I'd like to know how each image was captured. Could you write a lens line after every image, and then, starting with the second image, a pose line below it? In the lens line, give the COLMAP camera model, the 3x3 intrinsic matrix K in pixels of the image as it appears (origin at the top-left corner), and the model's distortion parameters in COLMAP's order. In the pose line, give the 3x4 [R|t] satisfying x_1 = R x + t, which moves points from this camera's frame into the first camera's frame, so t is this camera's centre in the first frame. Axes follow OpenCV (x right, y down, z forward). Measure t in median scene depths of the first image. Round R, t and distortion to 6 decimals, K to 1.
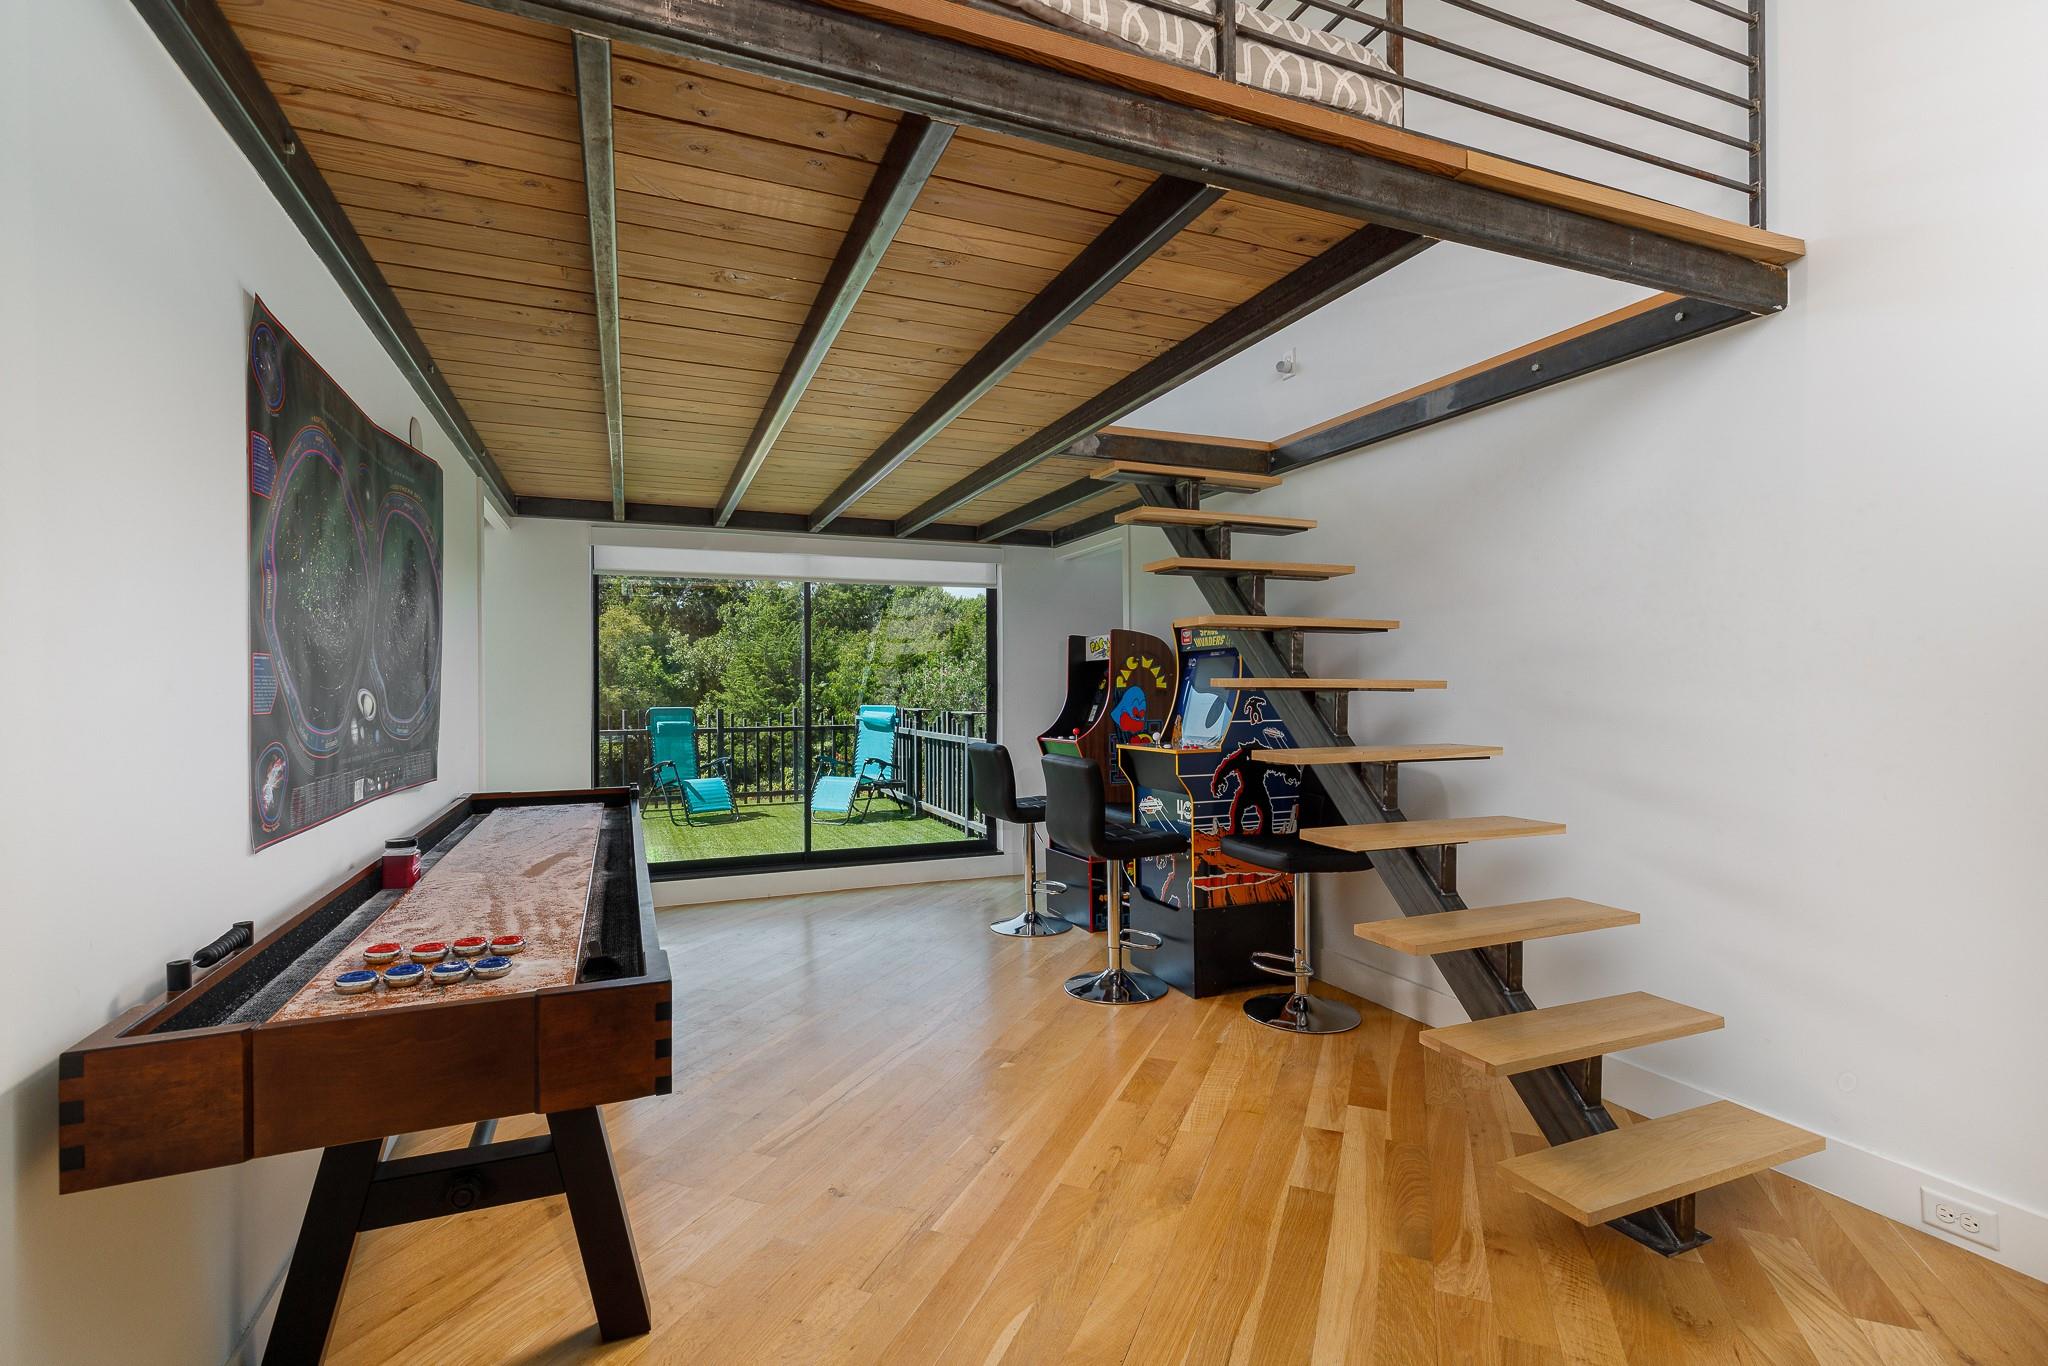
lens RADIAL K [[932.5, 0, 1024.0], [0, 932.5, 683.0], [0, 0, 1]] dist [-0.001556, -0.000118]
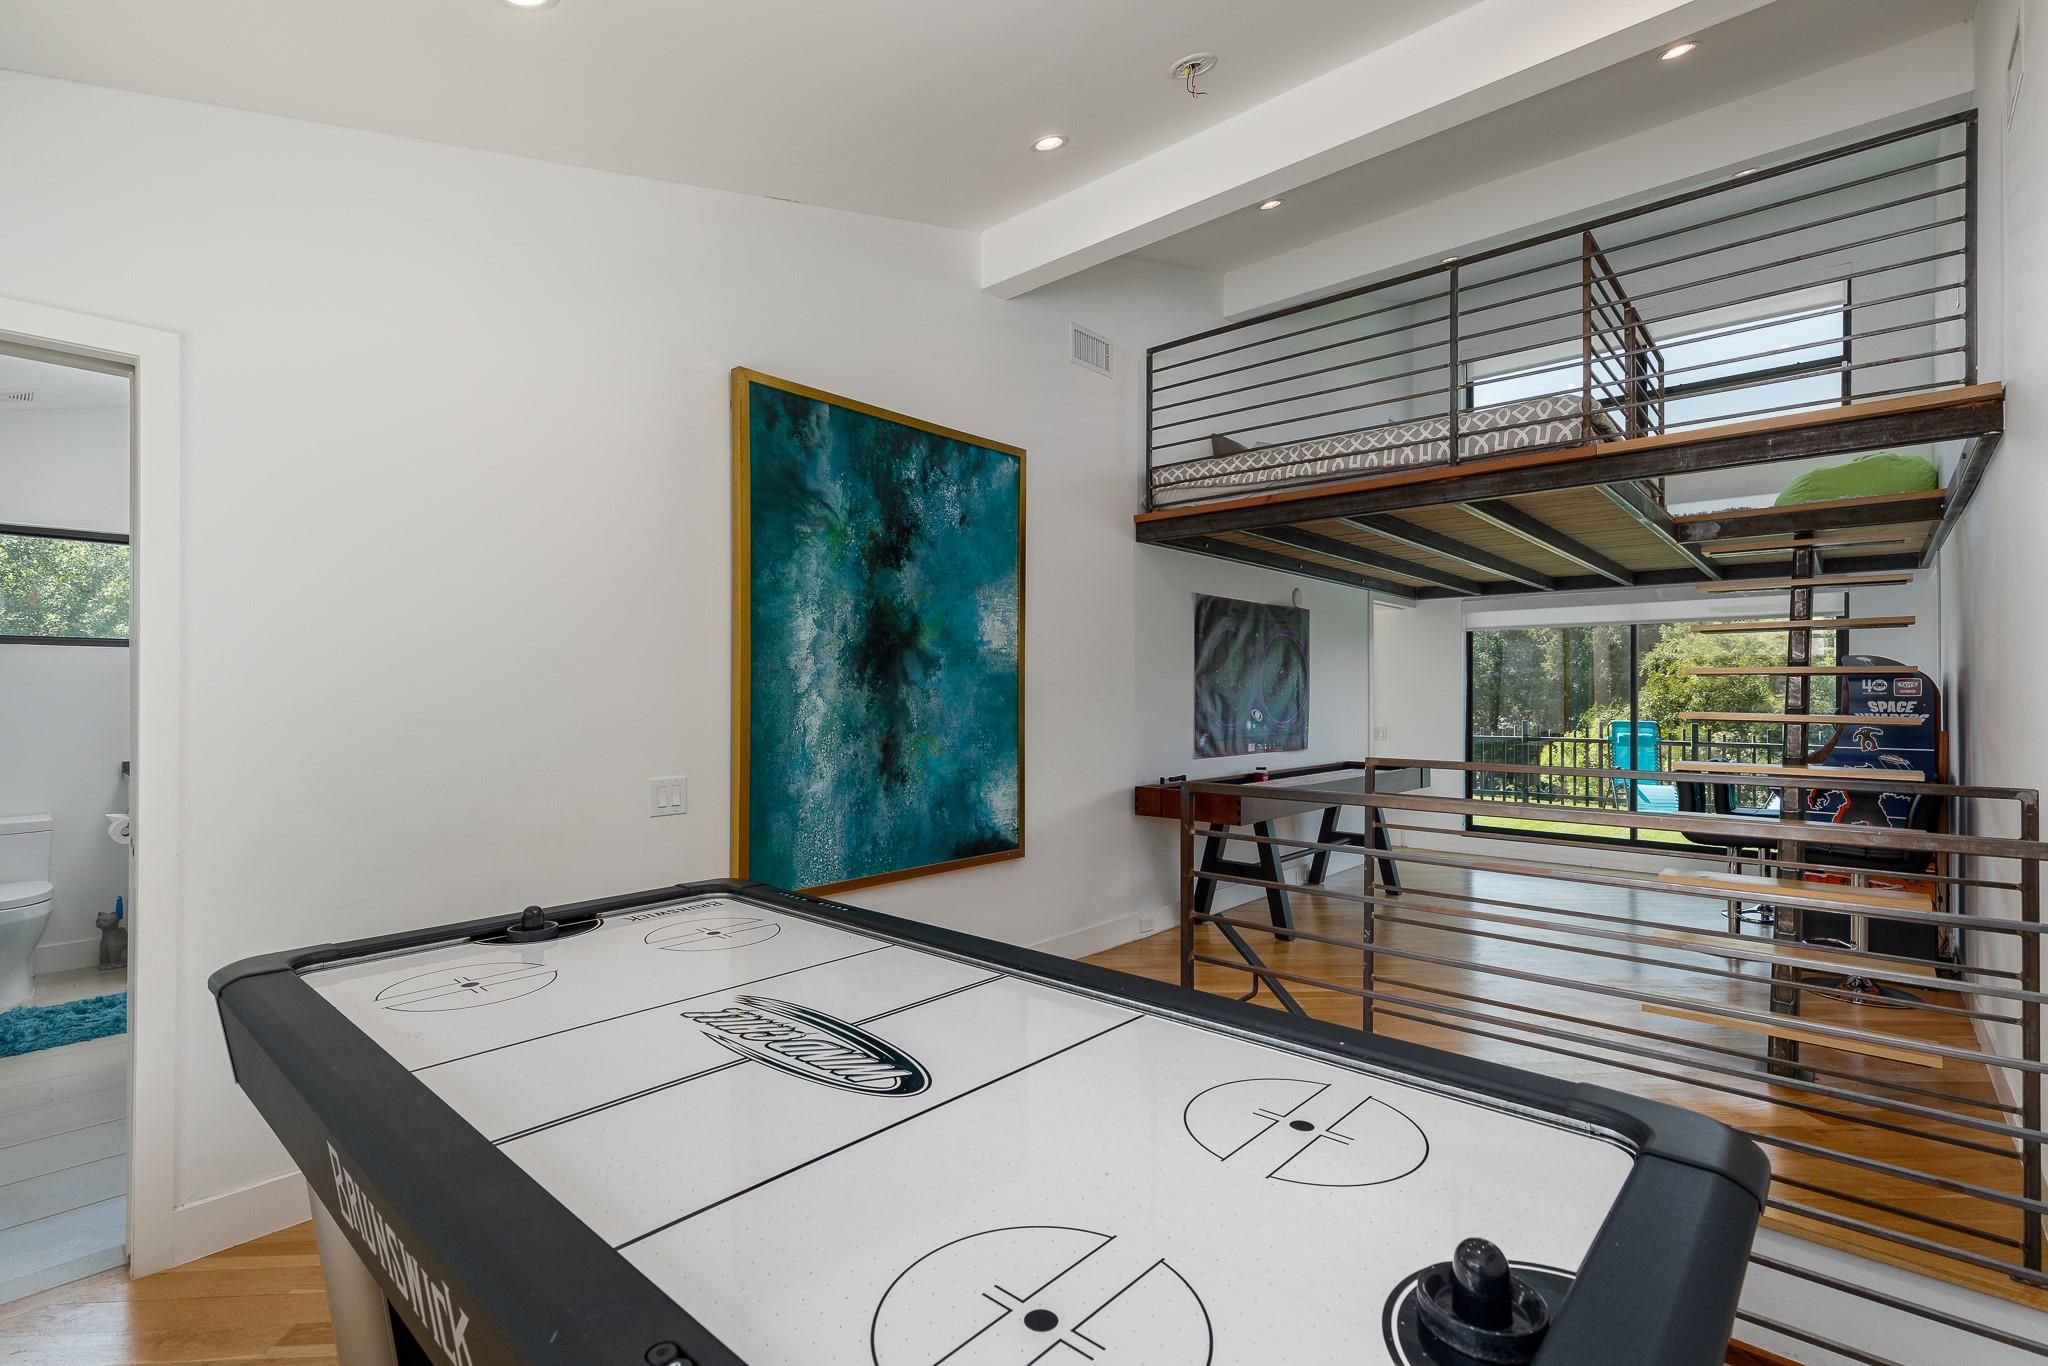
lens RADIAL K [[932.5, 0, 1024.0], [0, 932.5, 683.0], [0, 0, 1]] dist [-0.001556, -0.000118]
pose [[0.436900, -0.003234, -0.899504, 1.392036], [-0.002452, 0.999986, -0.004786, -0.053649], [0.899507, 0.004297, 0.436886, -0.747058]]
